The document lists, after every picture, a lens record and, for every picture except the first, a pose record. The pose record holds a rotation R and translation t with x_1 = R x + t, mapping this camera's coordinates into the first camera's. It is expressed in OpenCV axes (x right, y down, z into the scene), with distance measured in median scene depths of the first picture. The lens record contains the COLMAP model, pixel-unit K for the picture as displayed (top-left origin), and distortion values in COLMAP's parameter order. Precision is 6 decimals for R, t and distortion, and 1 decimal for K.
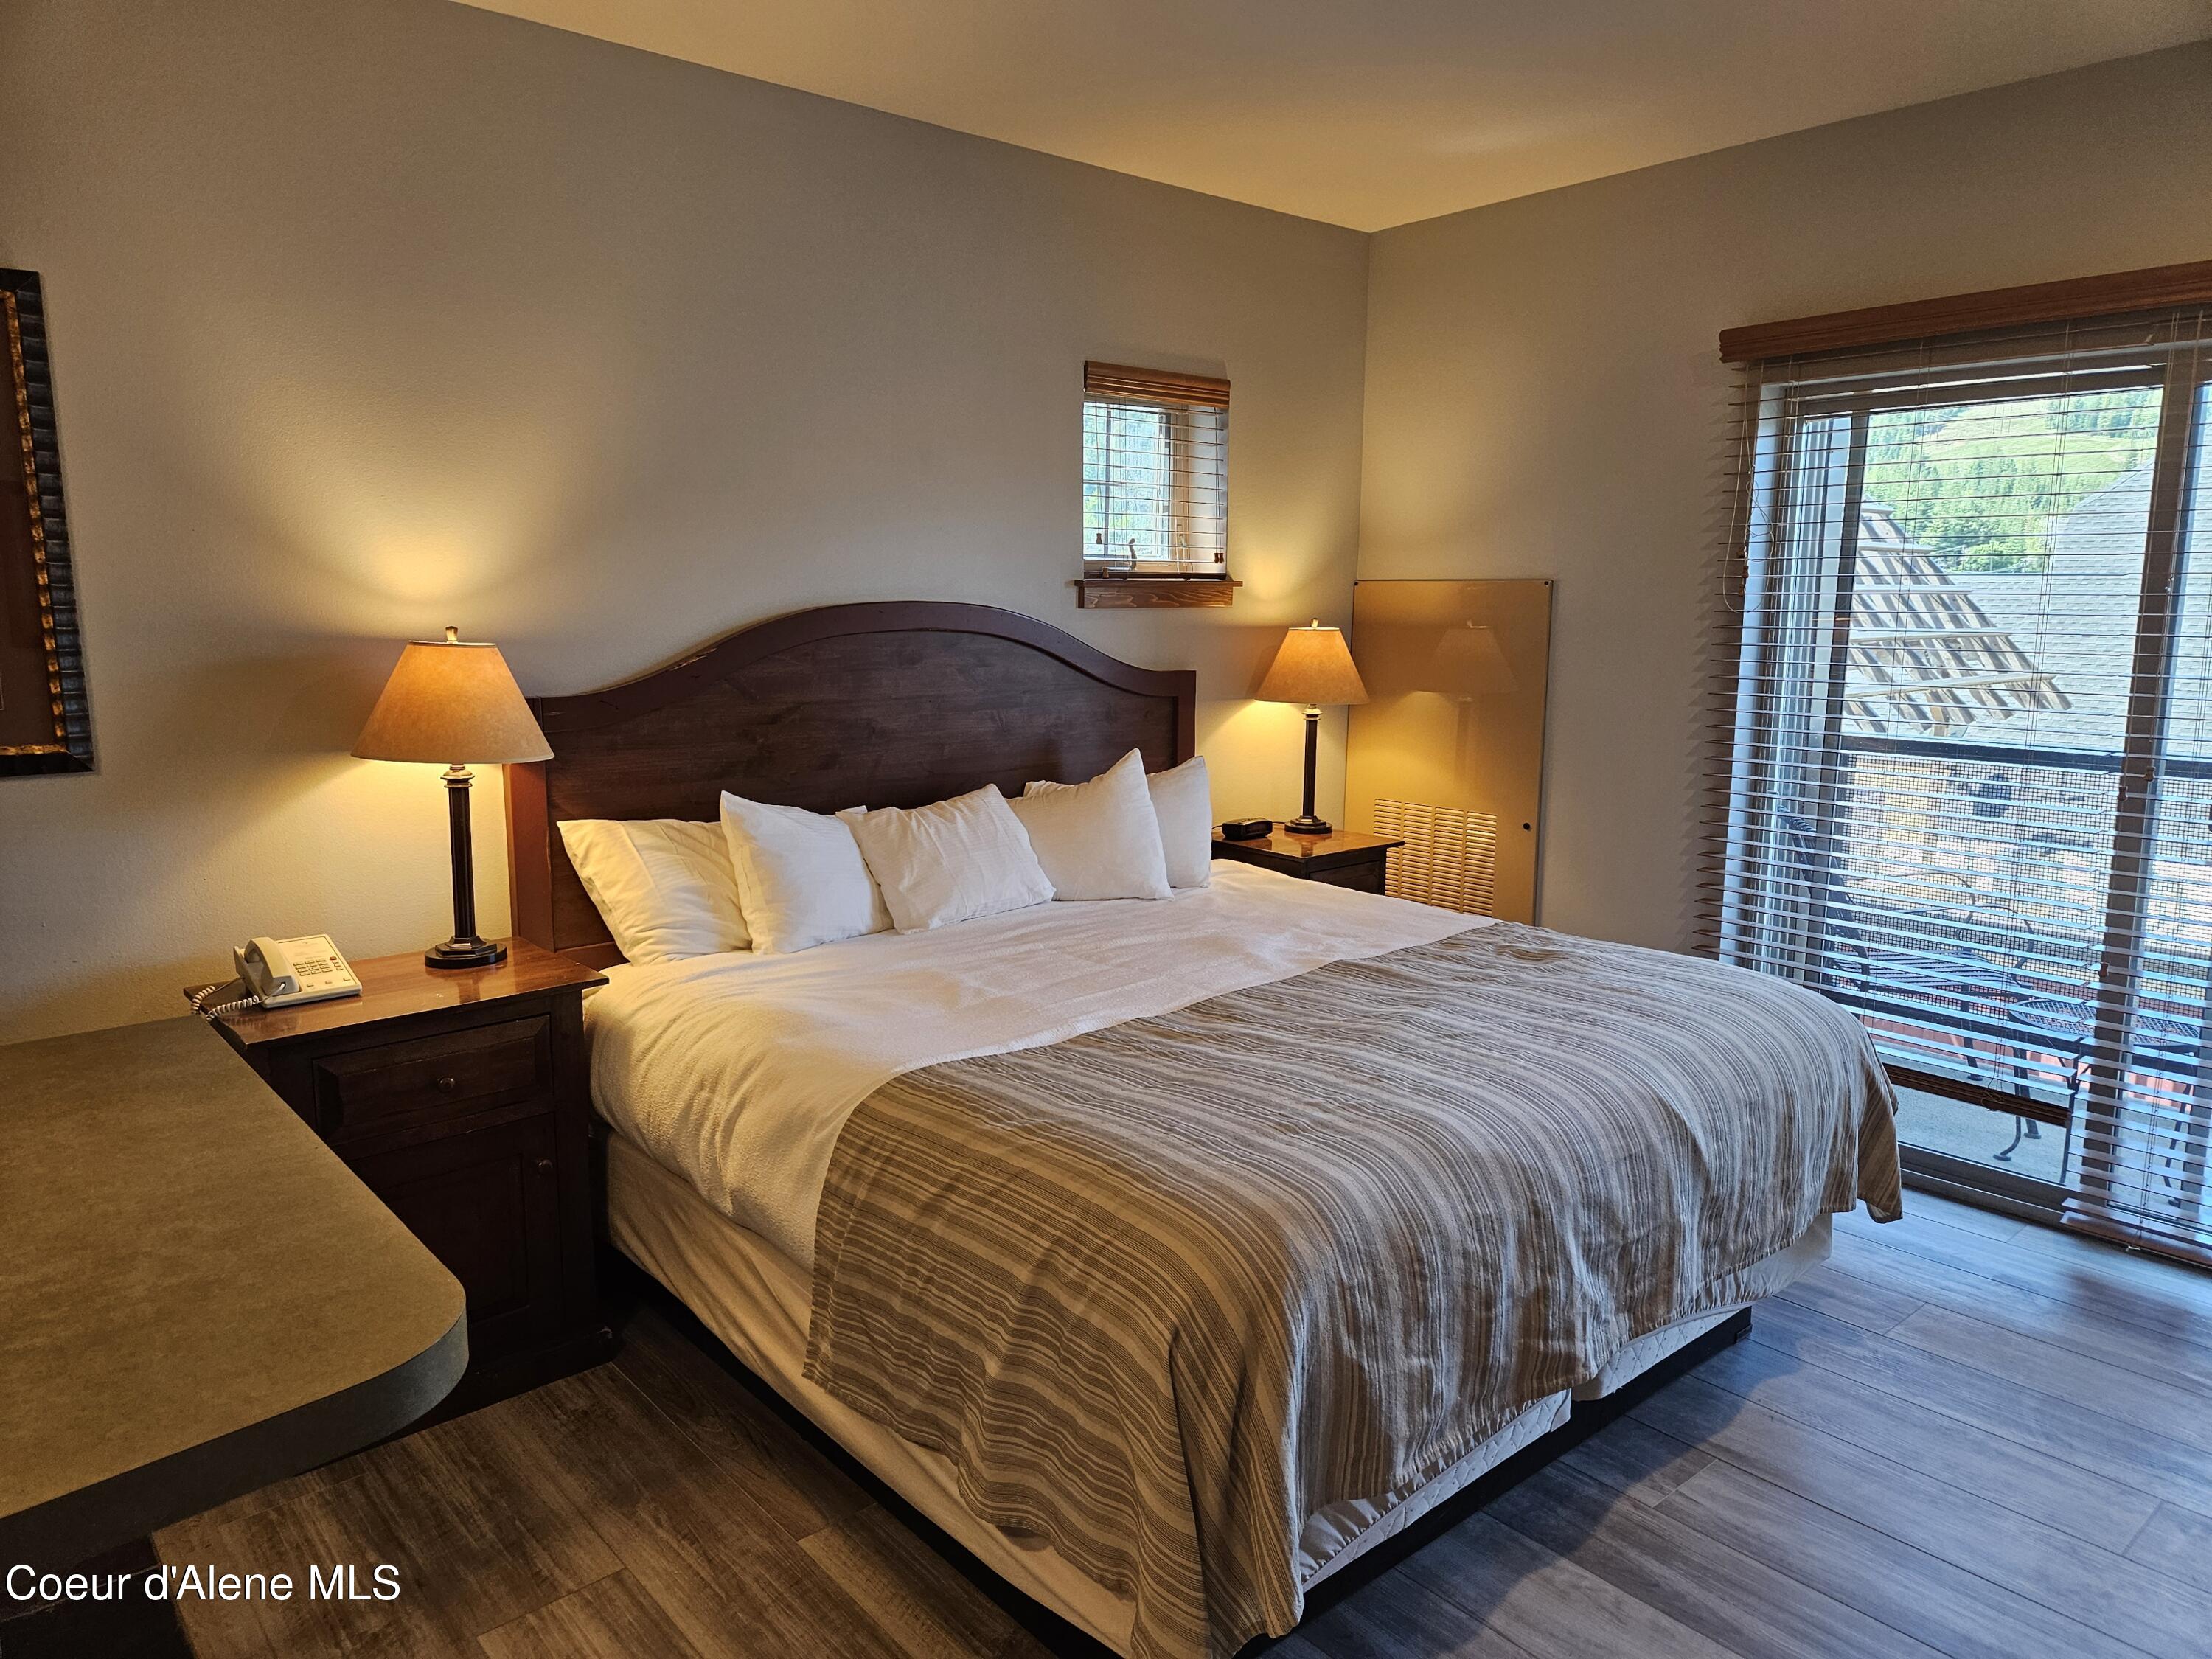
lens RADIAL K [[1461.5, 0, 1106.0], [0, 1461.5, 829.5], [0, 0, 1]] dist [0.069992, -0.059174]
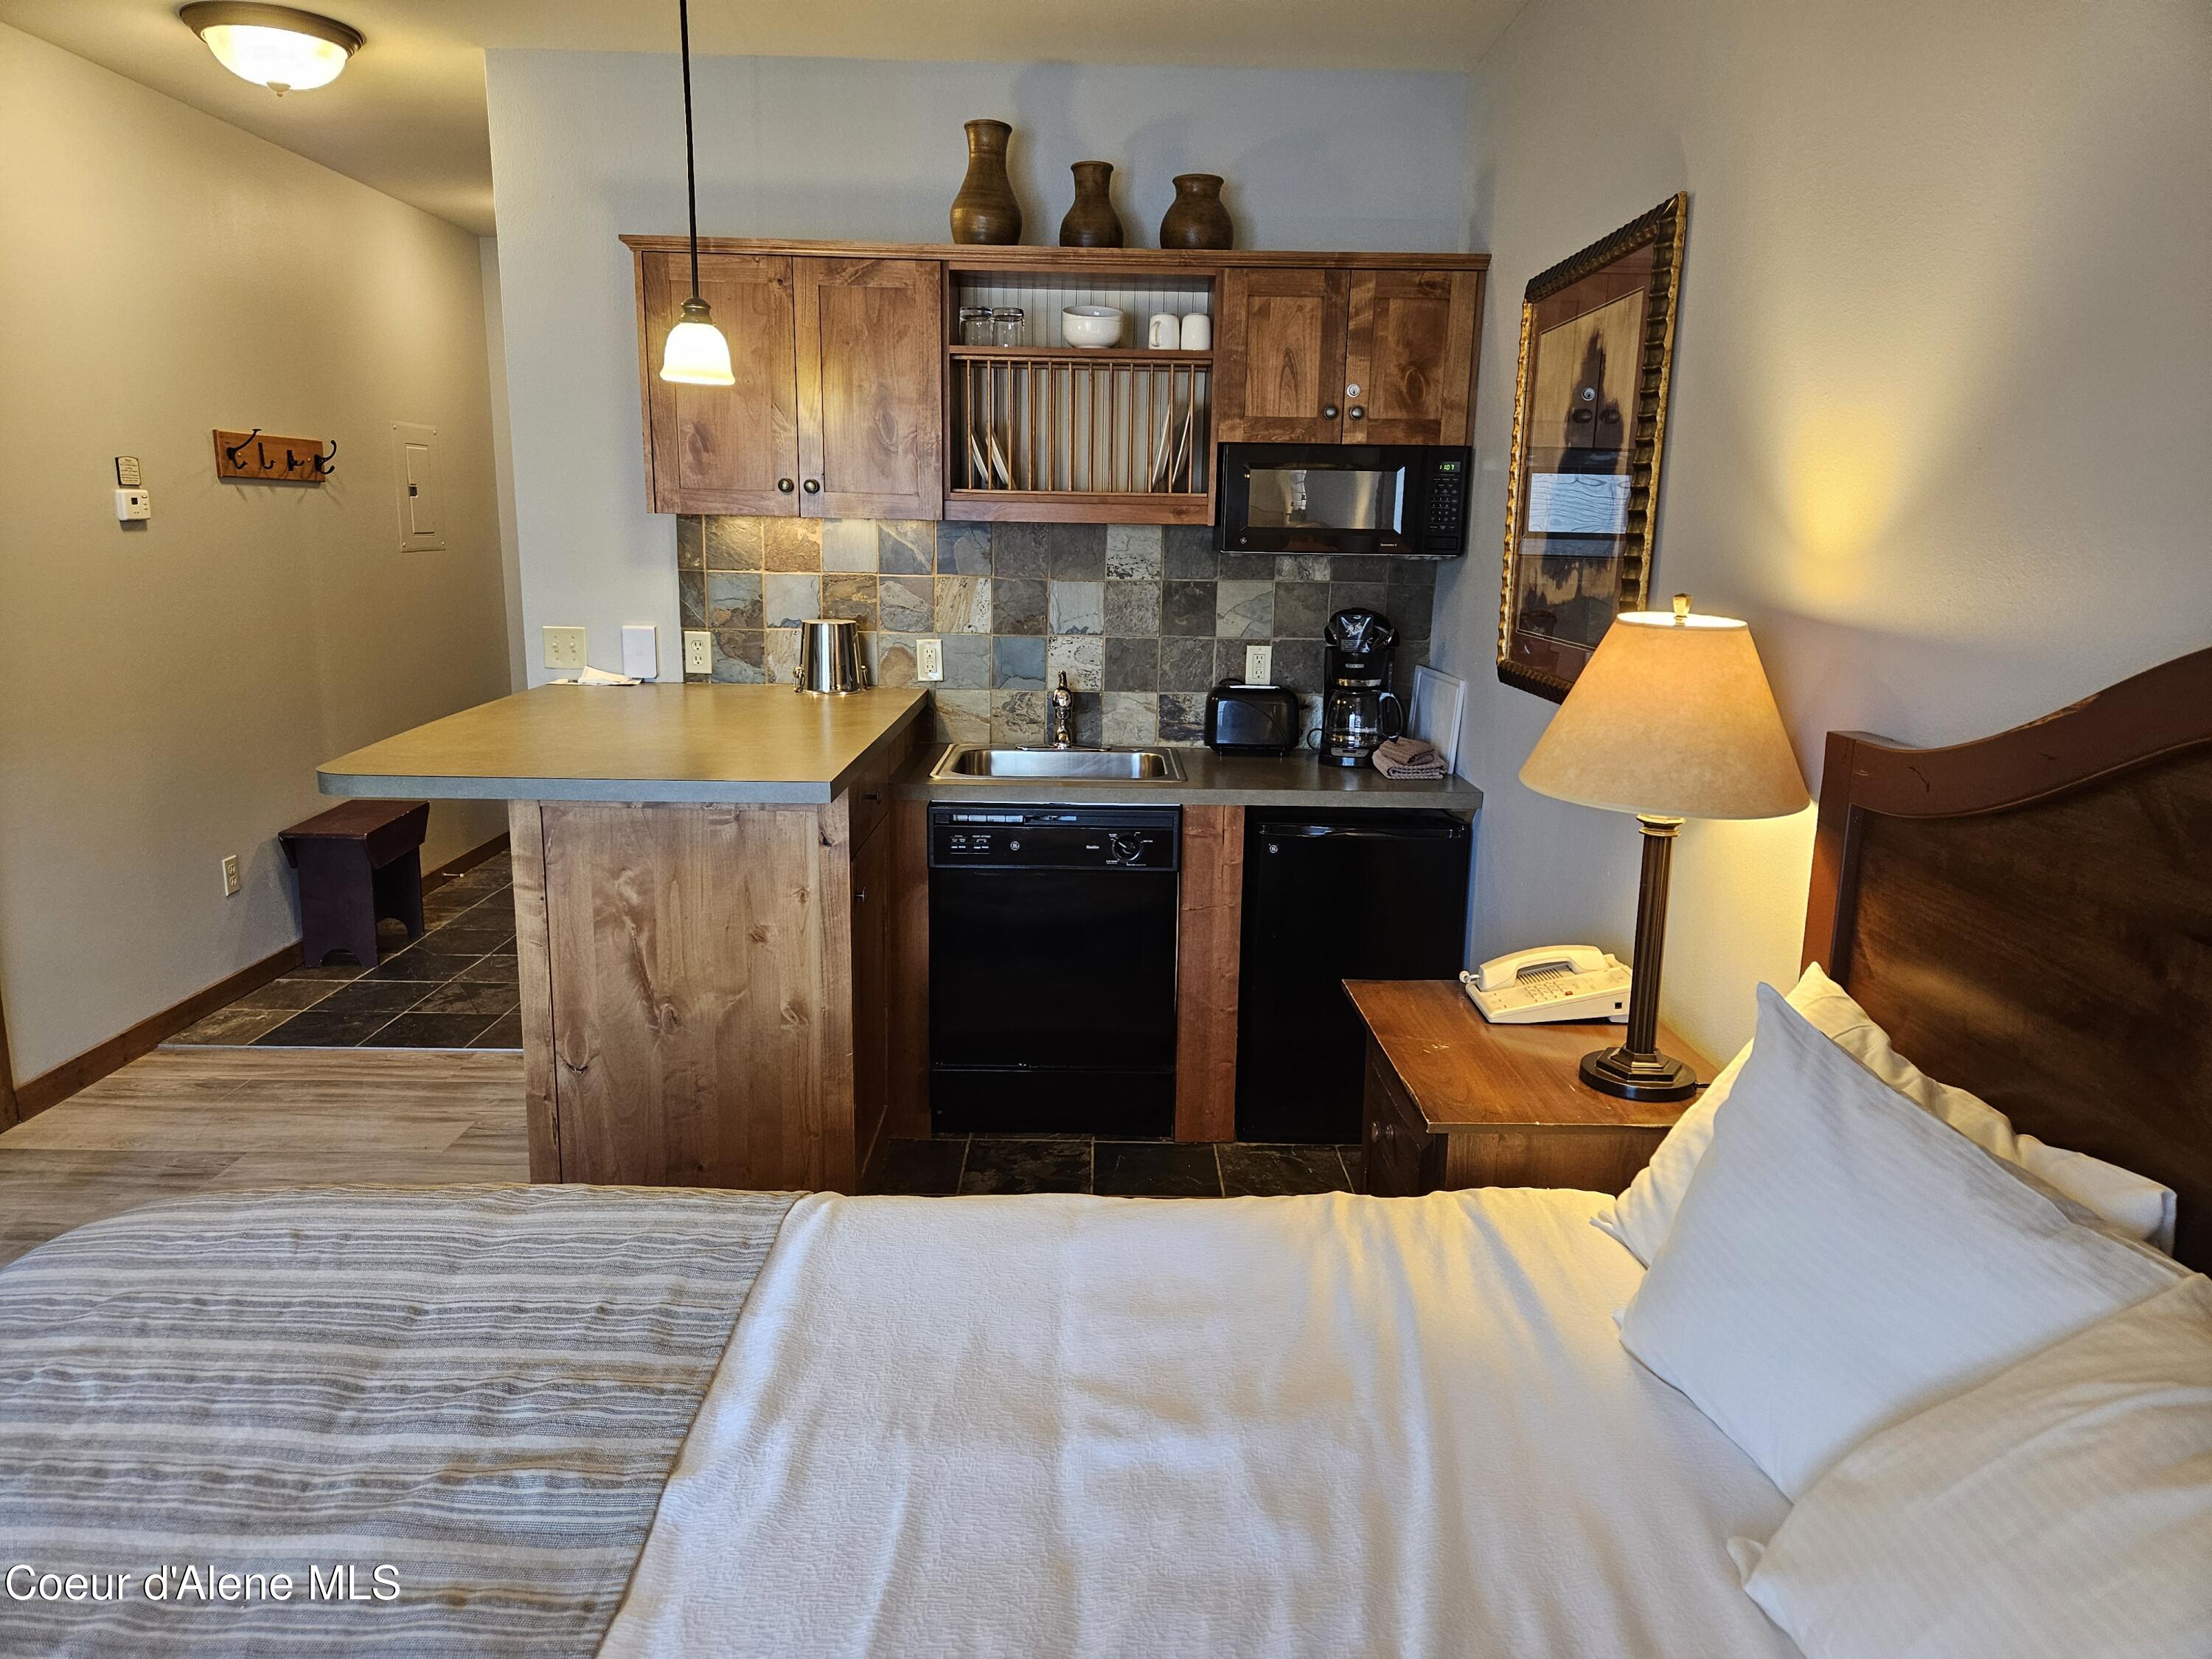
lens RADIAL K [[1461.5, 0, 1106.0], [0, 1461.5, 829.5], [0, 0, 1]] dist [0.069992, -0.059174]
pose [[-0.643702, 0.144011, -0.751604, 0.211378], [-0.141389, 0.942847, 0.301744, -0.185084], [0.752102, 0.300501, -0.586550, 1.135700]]
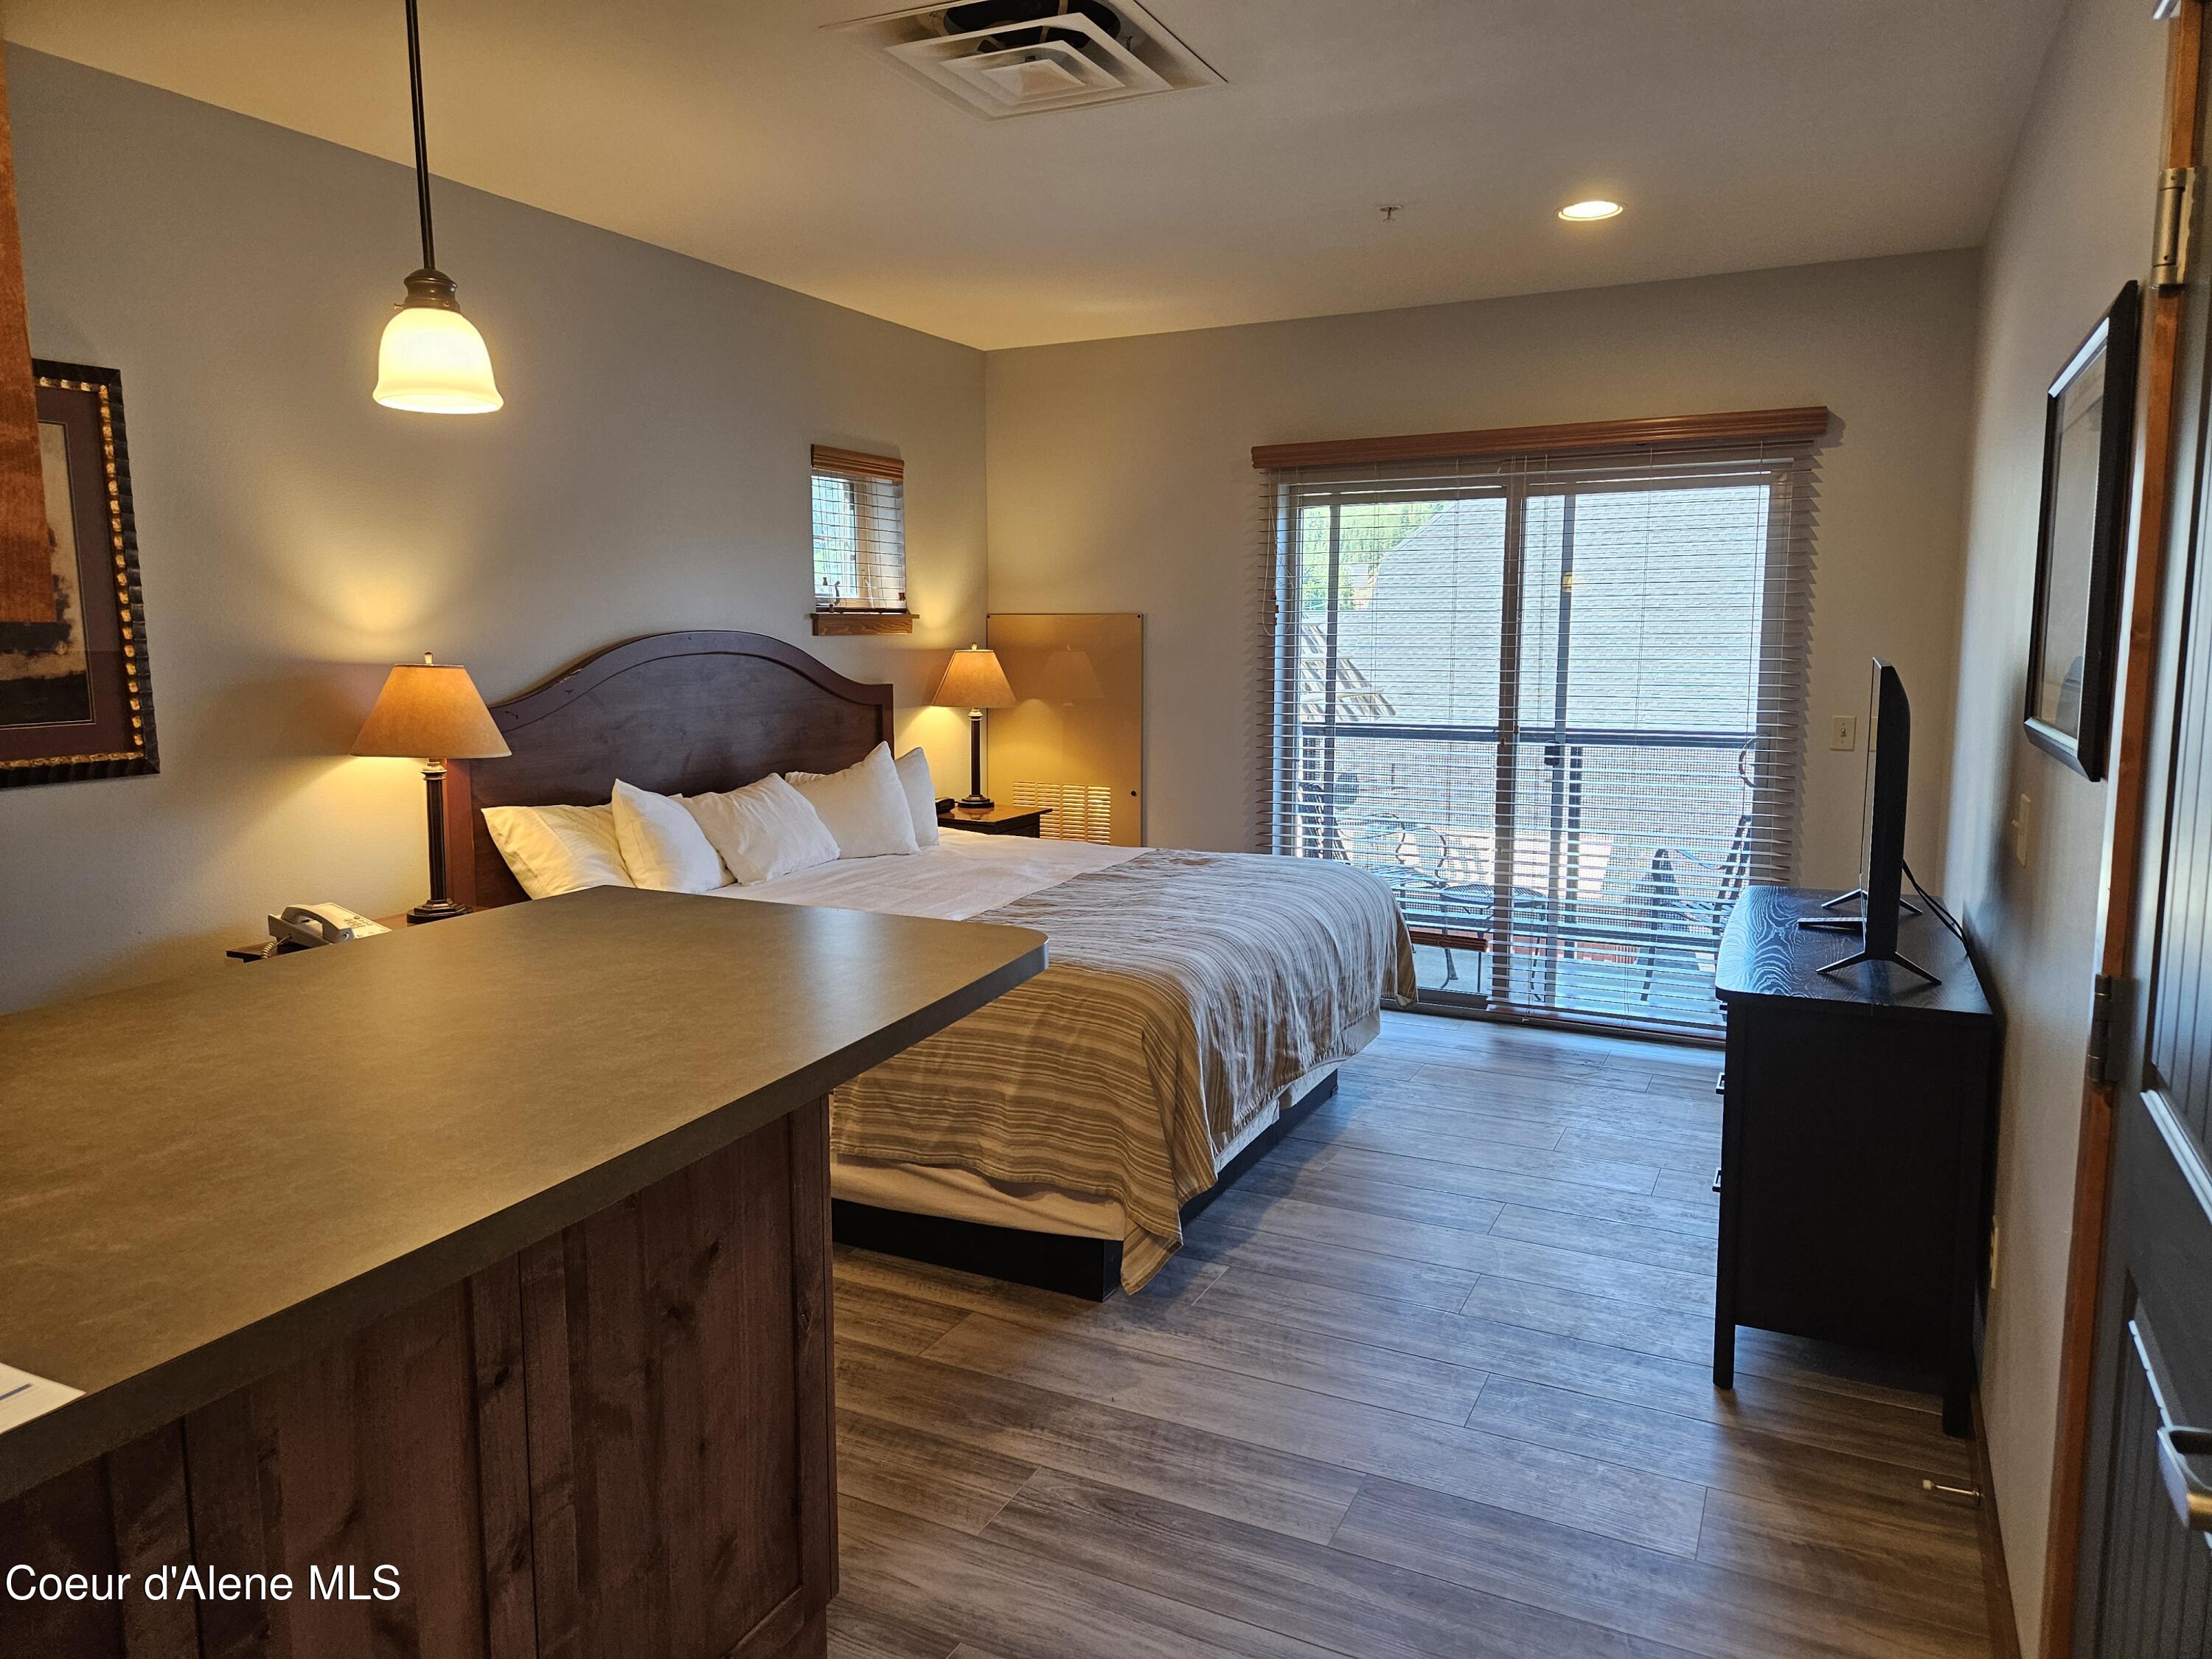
lens RADIAL K [[1461.5, 0, 1106.0], [0, 1461.5, 829.5], [0, 0, 1]] dist [0.069992, -0.059174]
pose [[0.923834, -0.058860, 0.378242, -0.362065], [0.066863, 0.997730, -0.008048, 0.057916], [-0.376910, 0.032726, 0.925672, -0.355294]]
